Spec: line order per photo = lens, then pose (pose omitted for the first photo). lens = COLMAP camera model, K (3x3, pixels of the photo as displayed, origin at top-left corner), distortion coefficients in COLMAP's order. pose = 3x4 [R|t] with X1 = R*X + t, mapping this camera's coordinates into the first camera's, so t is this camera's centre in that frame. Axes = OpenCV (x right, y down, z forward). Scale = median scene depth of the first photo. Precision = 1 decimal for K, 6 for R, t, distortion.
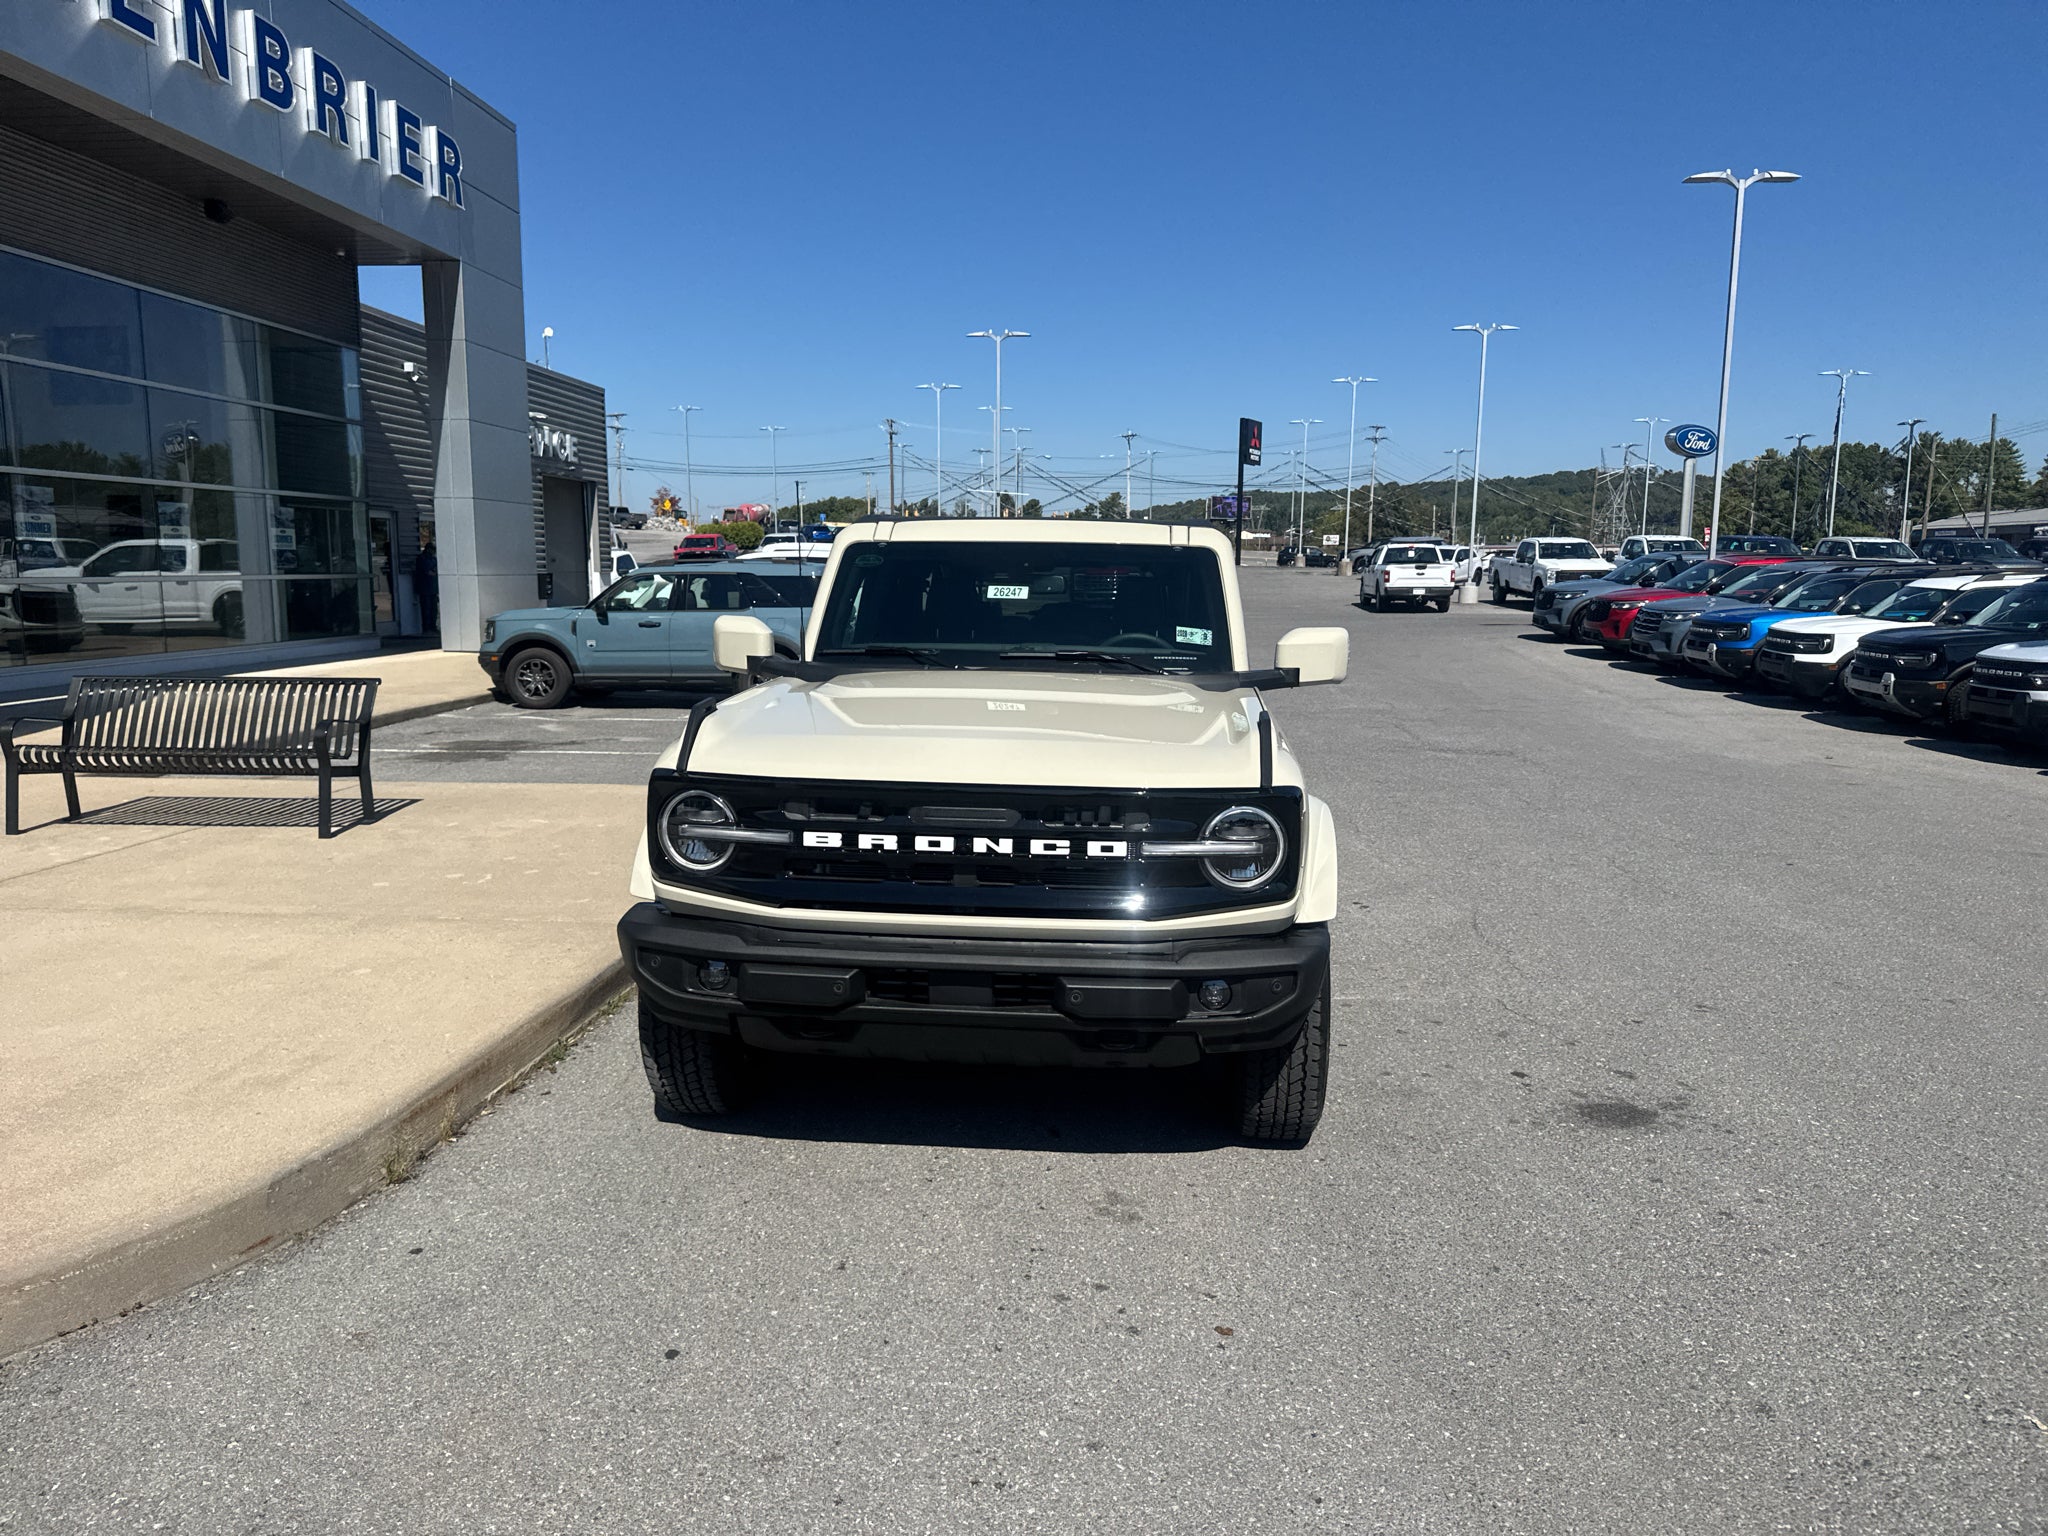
lens RADIAL K [[1440.0, 0, 1038.2], [0, 1440.0, 761.8], [0, 0, 1]] dist [0.043022, -0.050208]
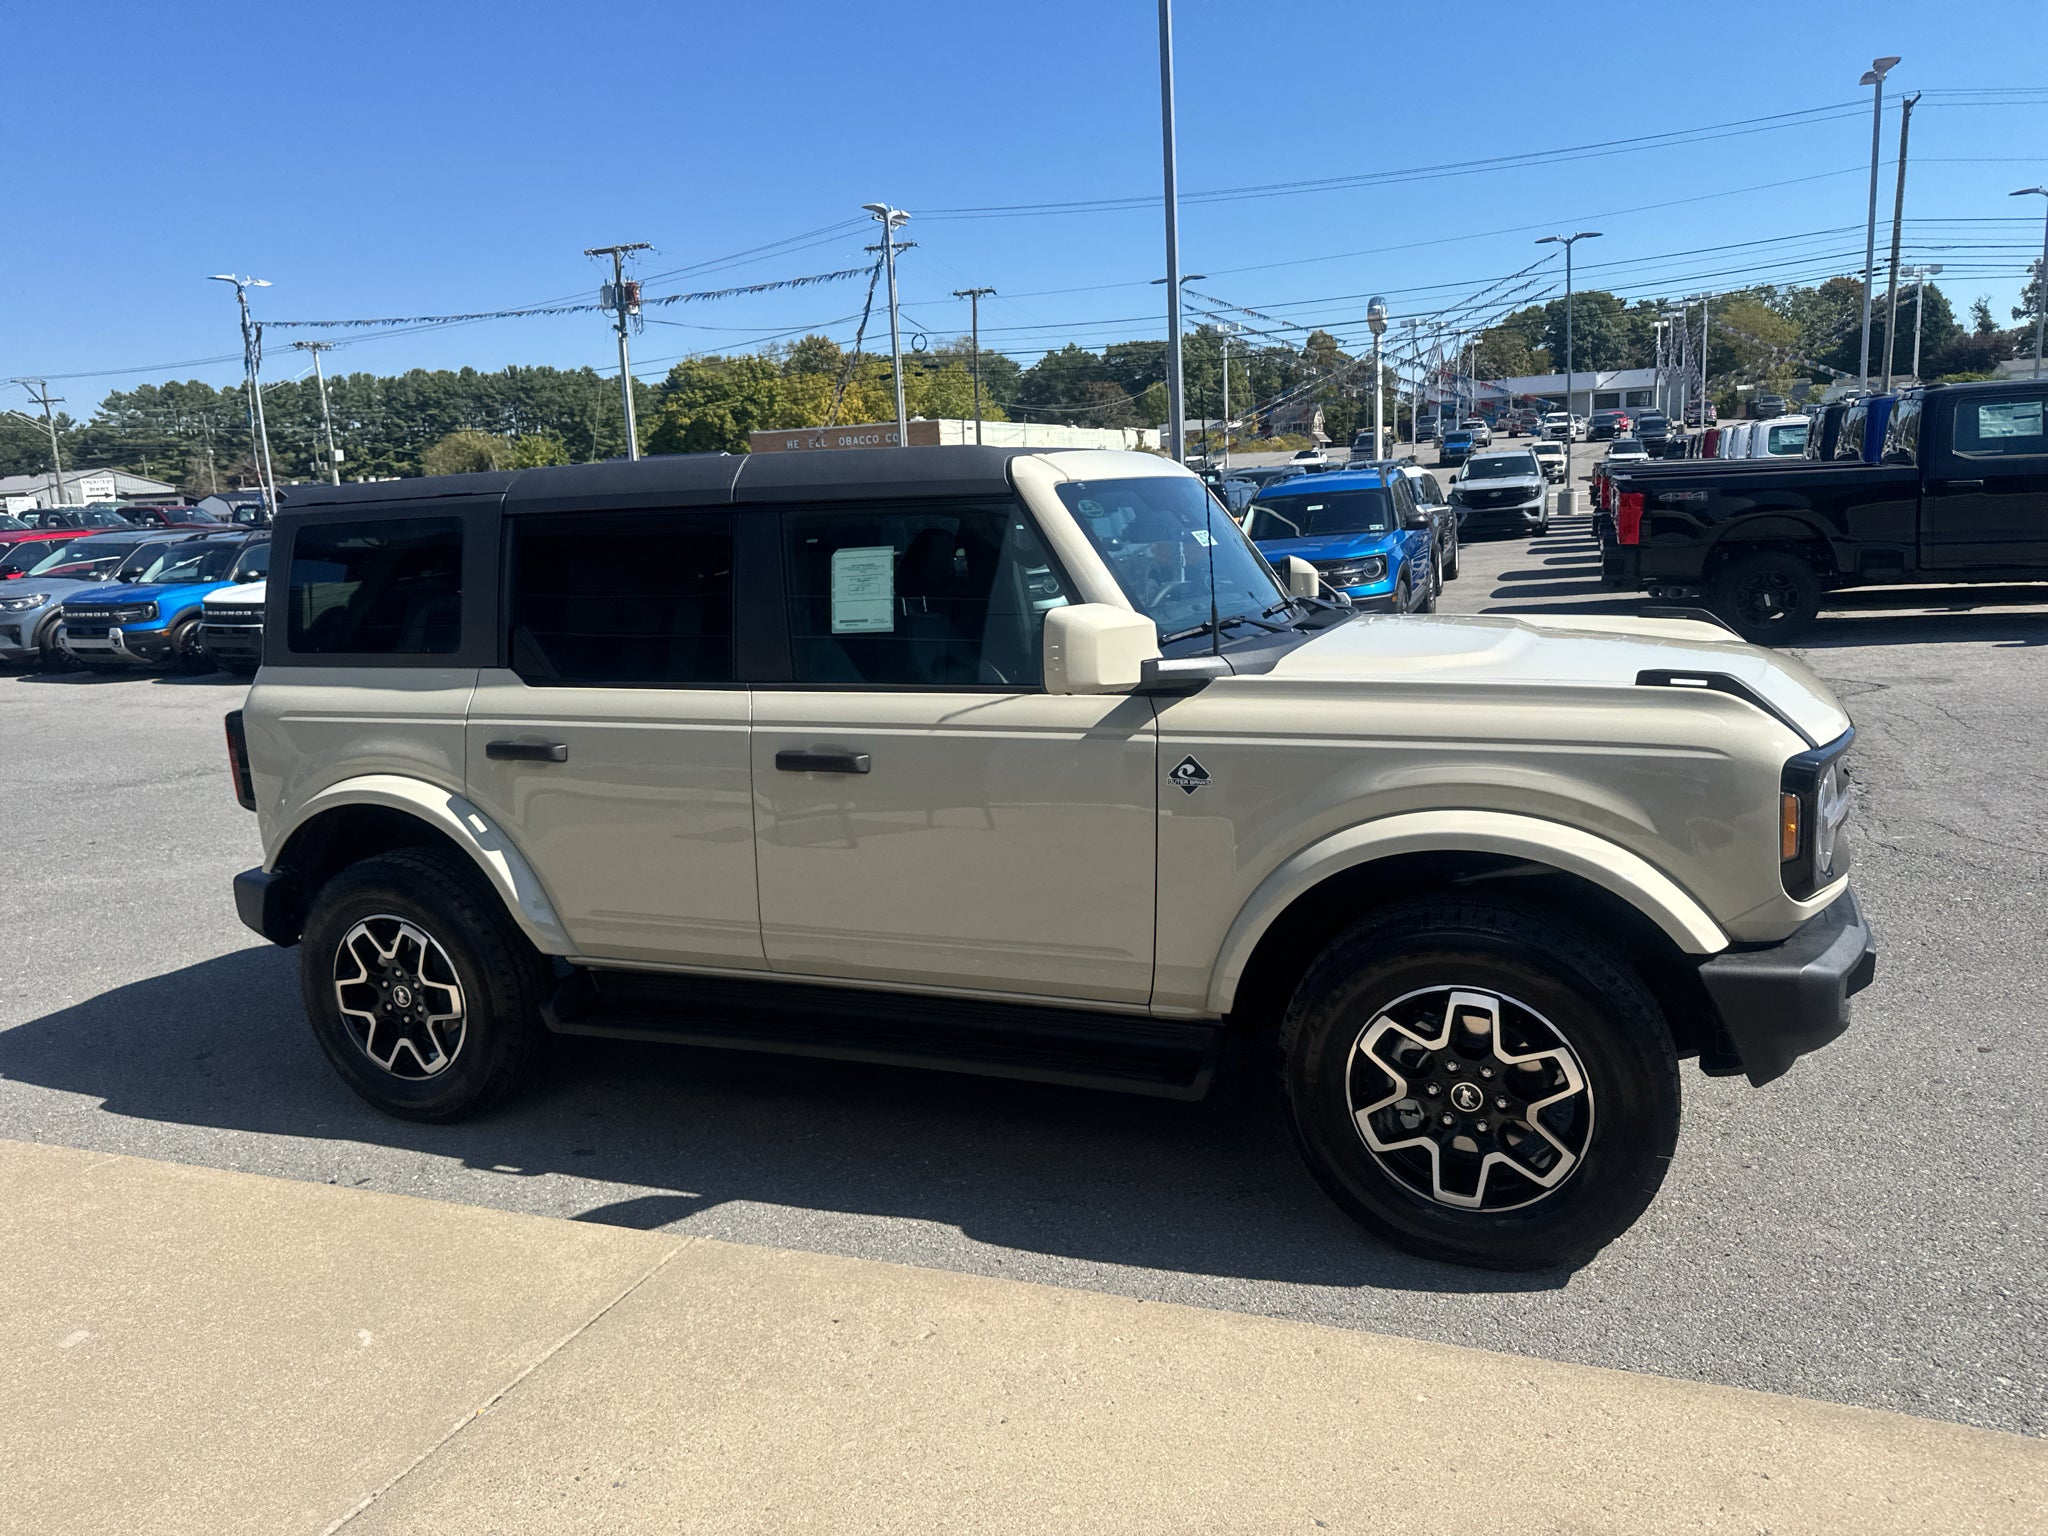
lens RADIAL K [[1435.4, 0, 1030.1], [0, 1435.4, 775.0], [0, 0, 1]] dist [0.056674, -0.075364]
pose [[0.303507, -0.206469, 0.930191, -0.826805], [0.181234, 0.970928, 0.156377, -0.134028], [-0.935435, 0.121121, 0.332102, 0.853304]]
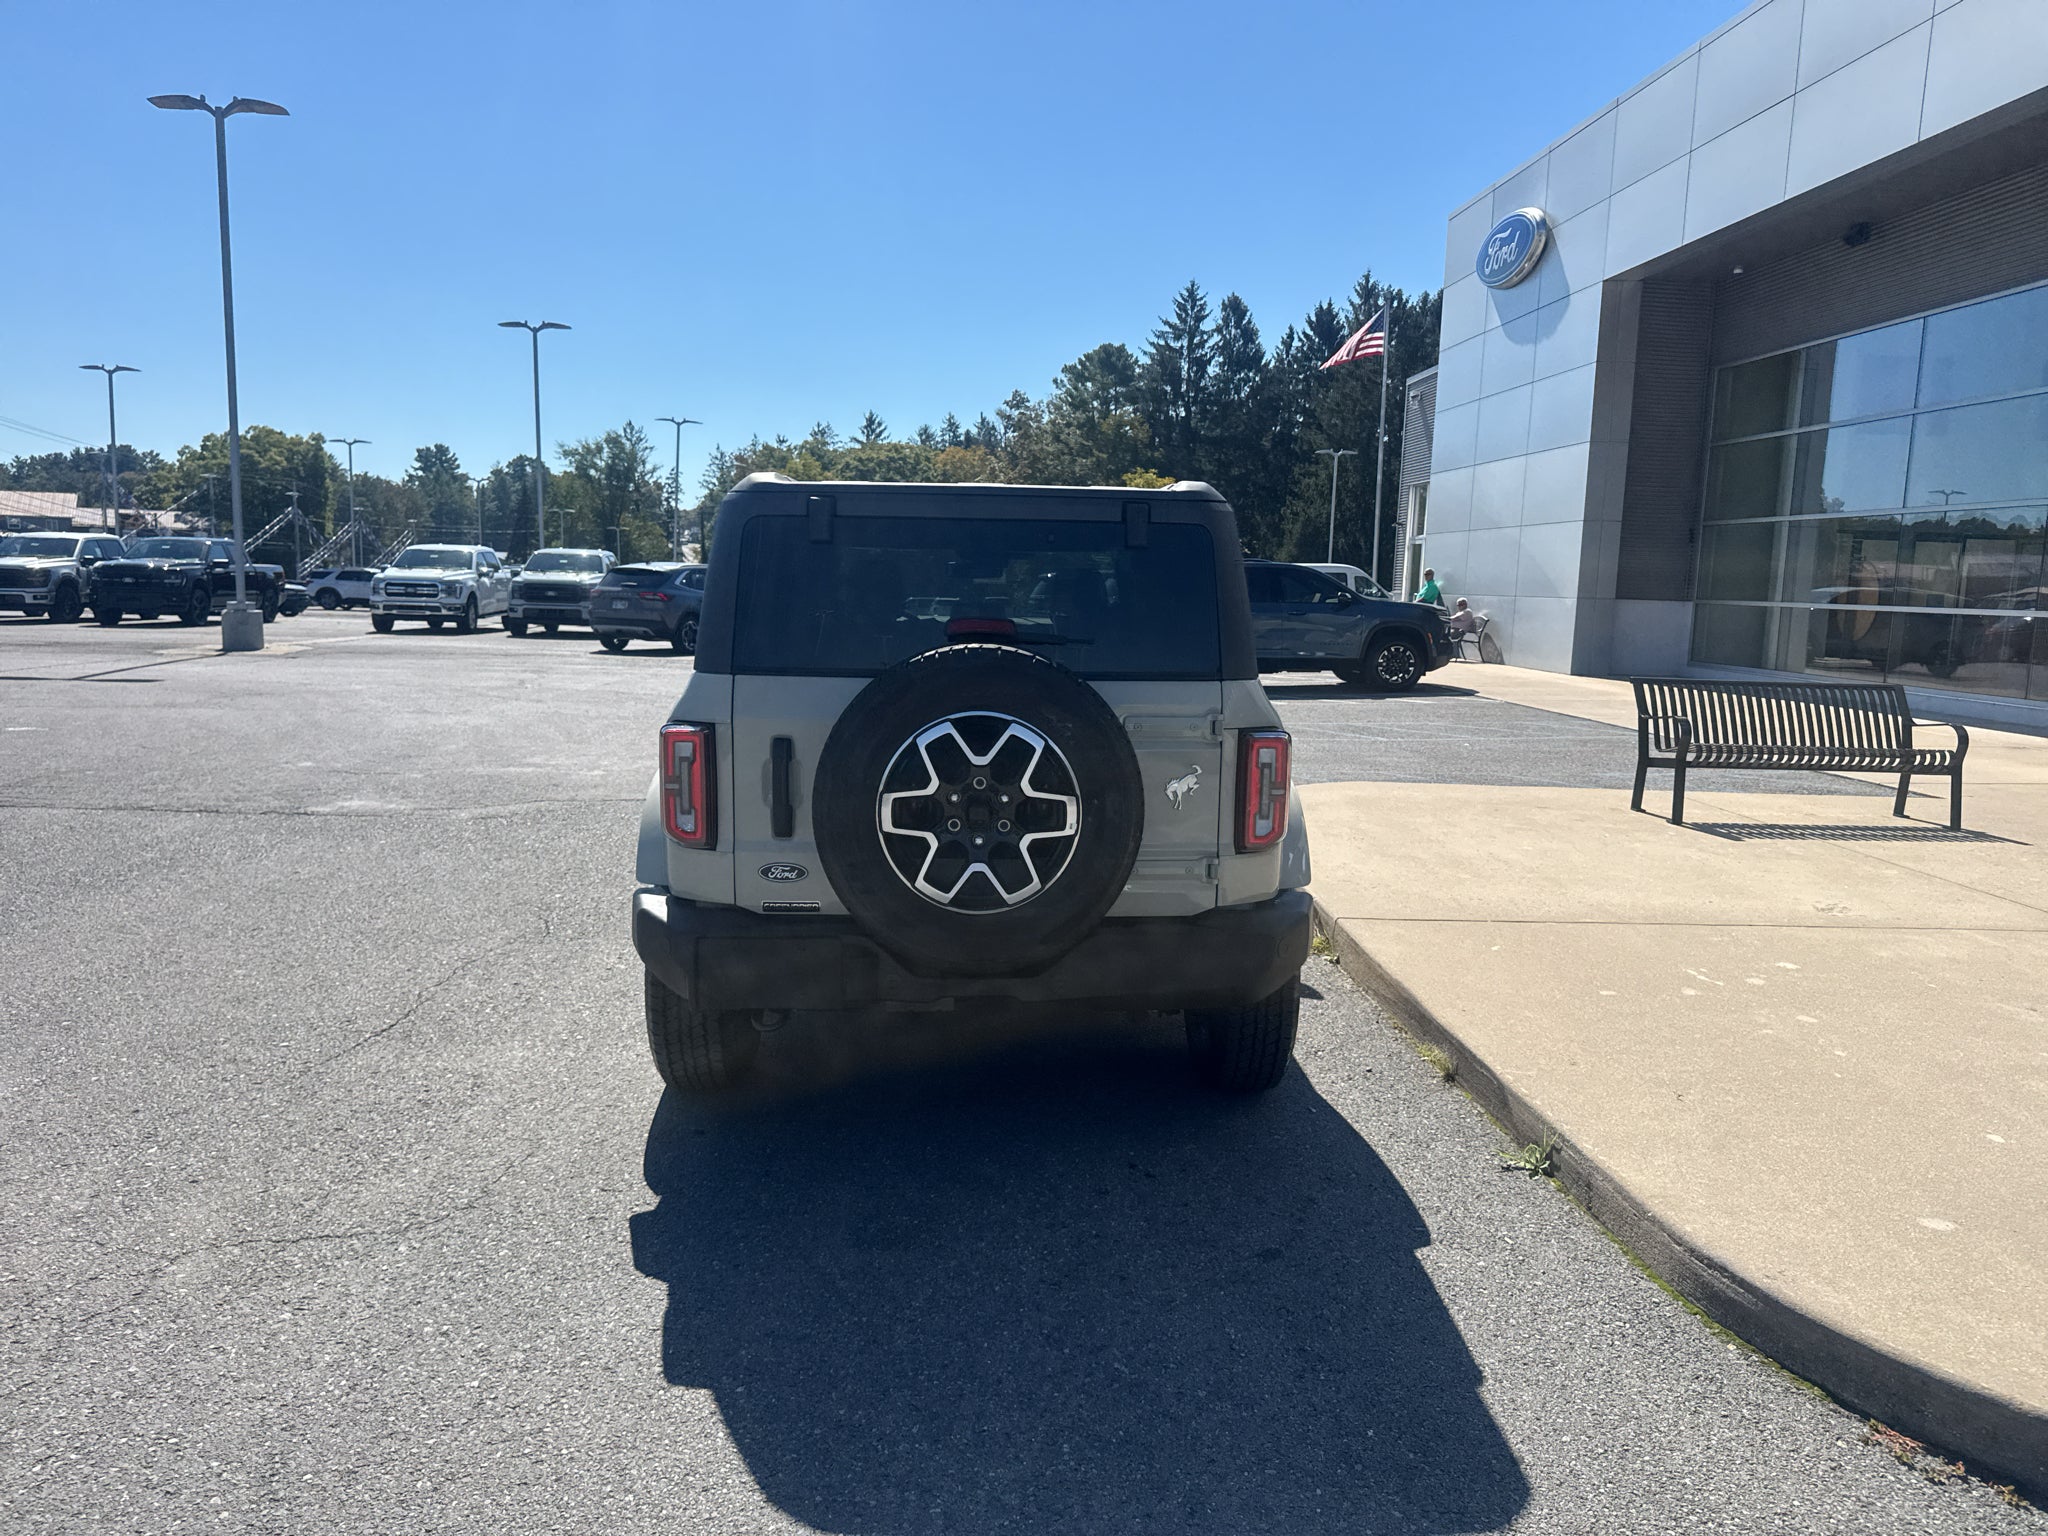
lens RADIAL K [[1422.4, 0, 1031.7], [0, 1422.4, 786.9], [0, 0, 1]] dist [0.110721, -0.176091]
pose [[-0.991627, -0.013614, -0.128415, 0.106704], [-0.048522, 0.960838, 0.272828, -0.297797], [0.119672, 0.276775, -0.953454, 2.349314]]
